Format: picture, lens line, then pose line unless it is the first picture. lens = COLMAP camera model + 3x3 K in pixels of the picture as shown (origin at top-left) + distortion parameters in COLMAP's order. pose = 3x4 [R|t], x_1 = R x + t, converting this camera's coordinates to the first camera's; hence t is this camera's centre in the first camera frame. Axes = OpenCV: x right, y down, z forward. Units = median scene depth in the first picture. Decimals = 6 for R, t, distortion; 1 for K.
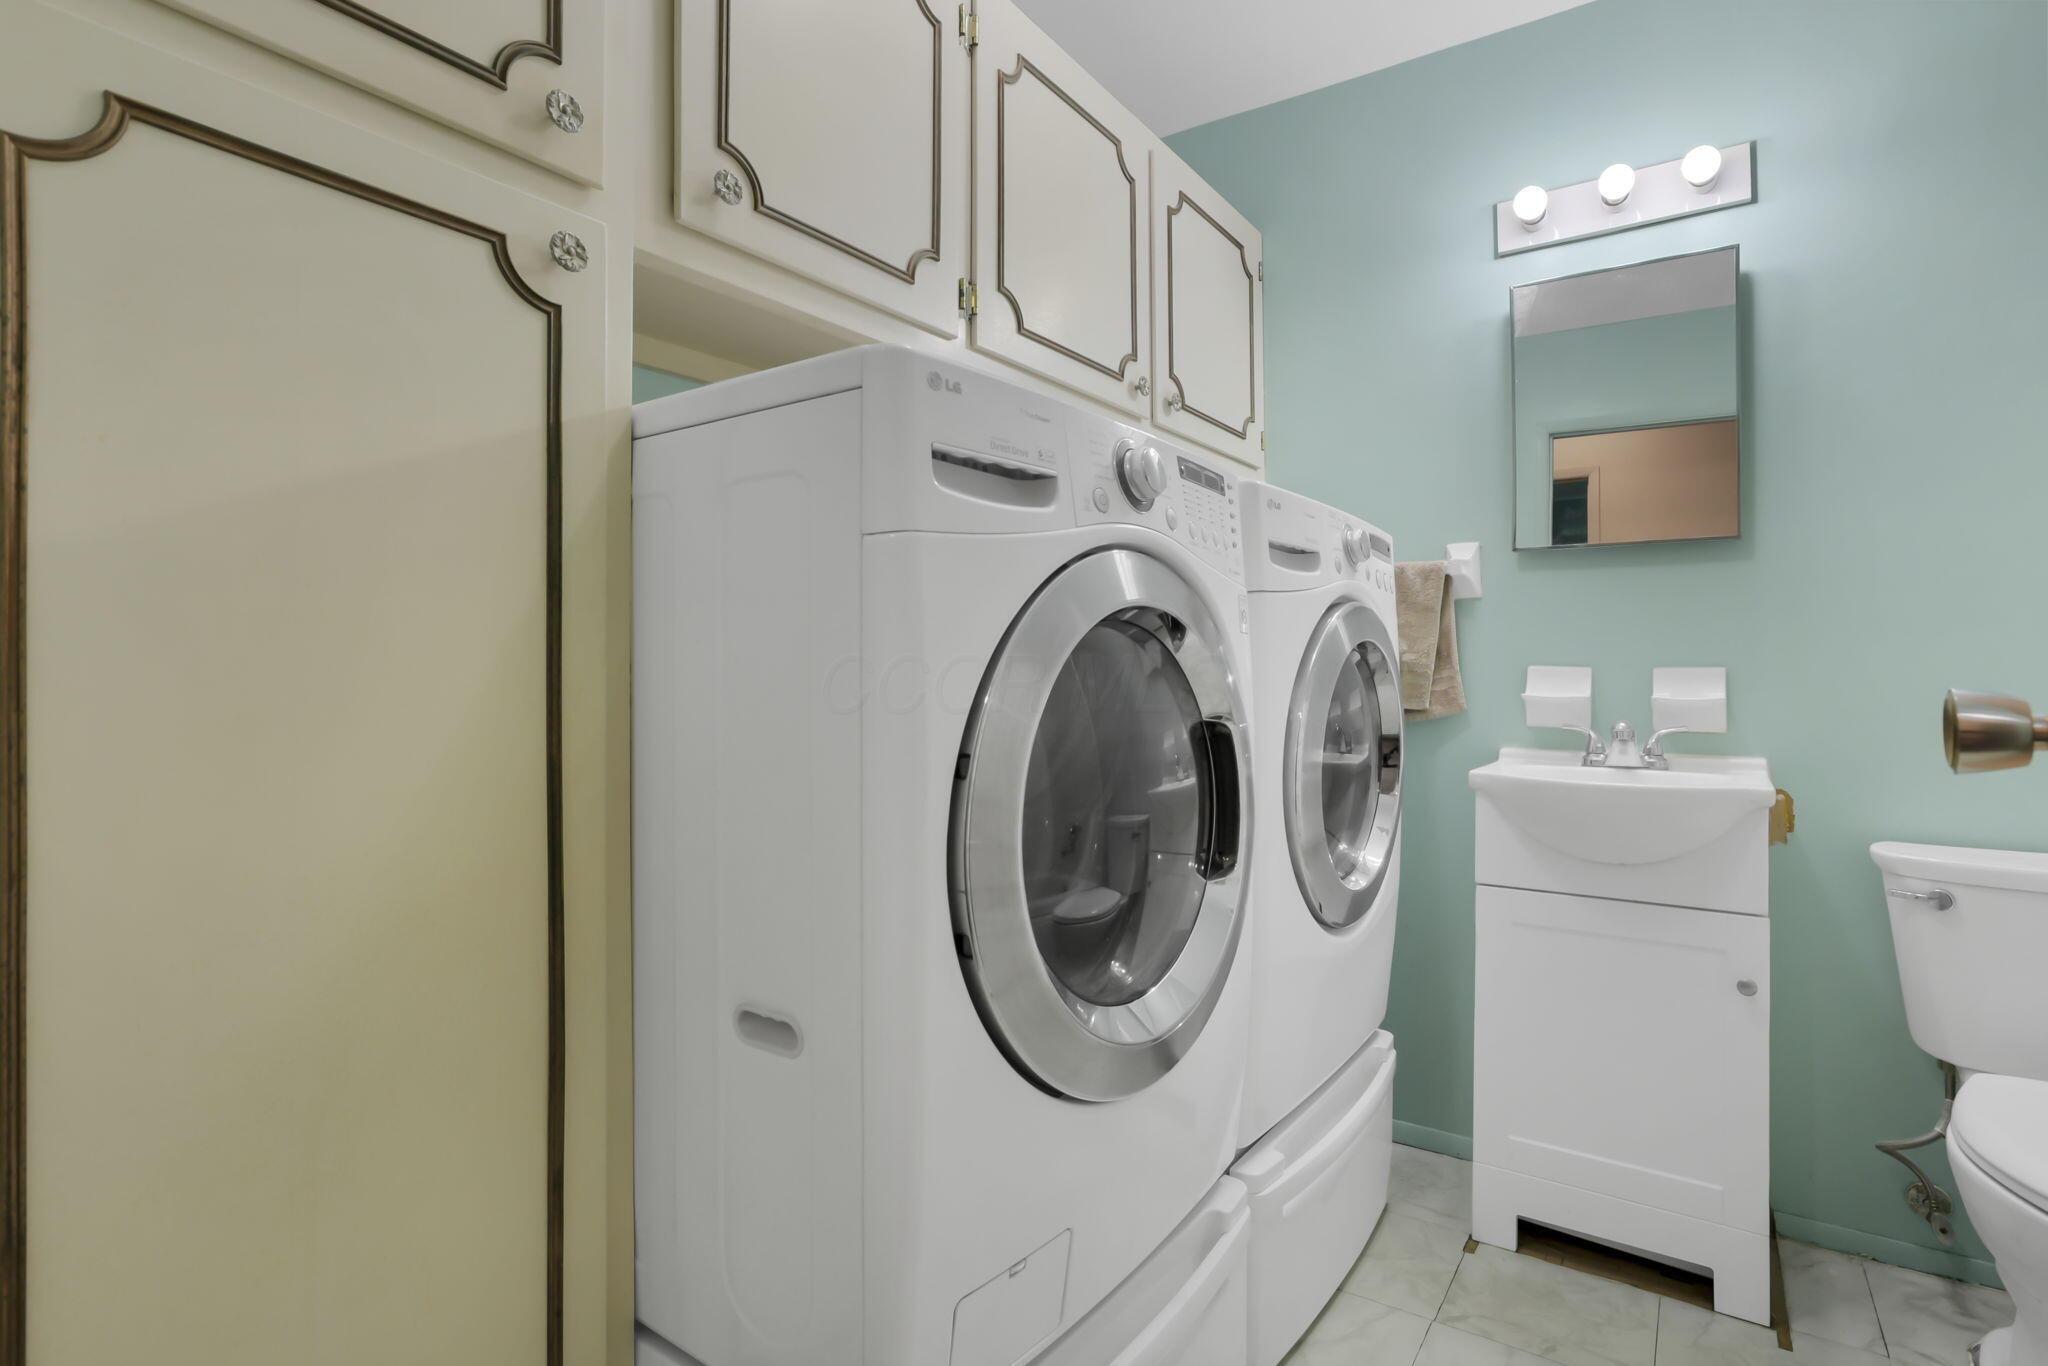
lens RADIAL K [[961.2, 0, 997.6], [0, 961.2, 673.3], [0, 0, 1]] dist [0.000627, 0.001387]
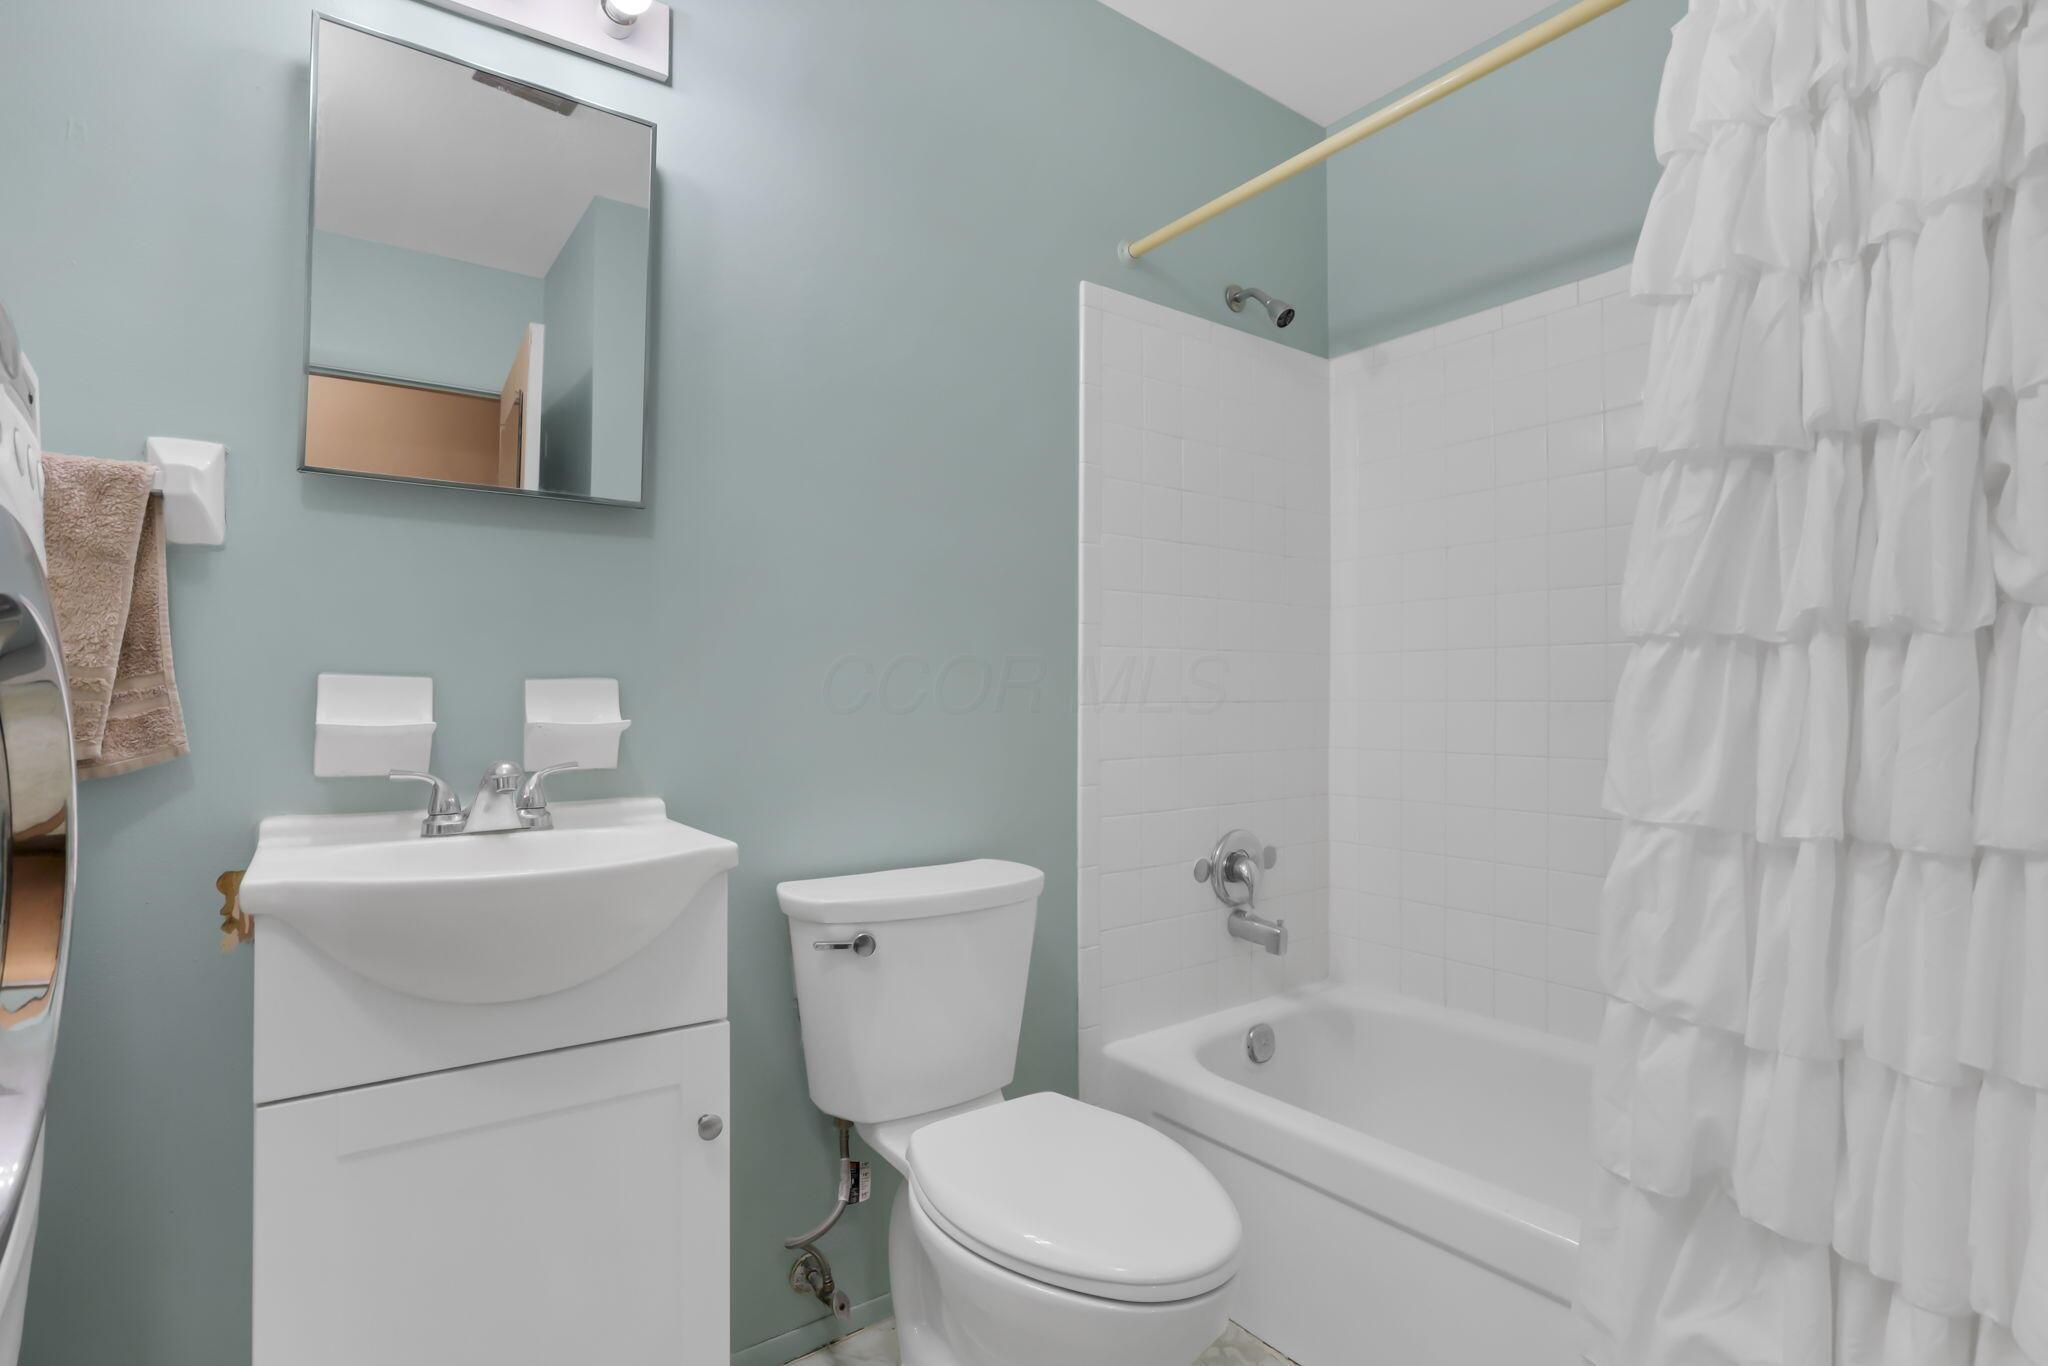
lens RADIAL K [[961.2, 0, 997.6], [0, 961.2, 673.3], [0, 0, 1]] dist [0.000627, 0.001387]
pose [[0.287927, 0.015910, 0.957520, 0.120136], [-0.005566, 0.999873, -0.014940, -0.001429], [-0.957636, -0.001028, 0.287979, 0.465462]]
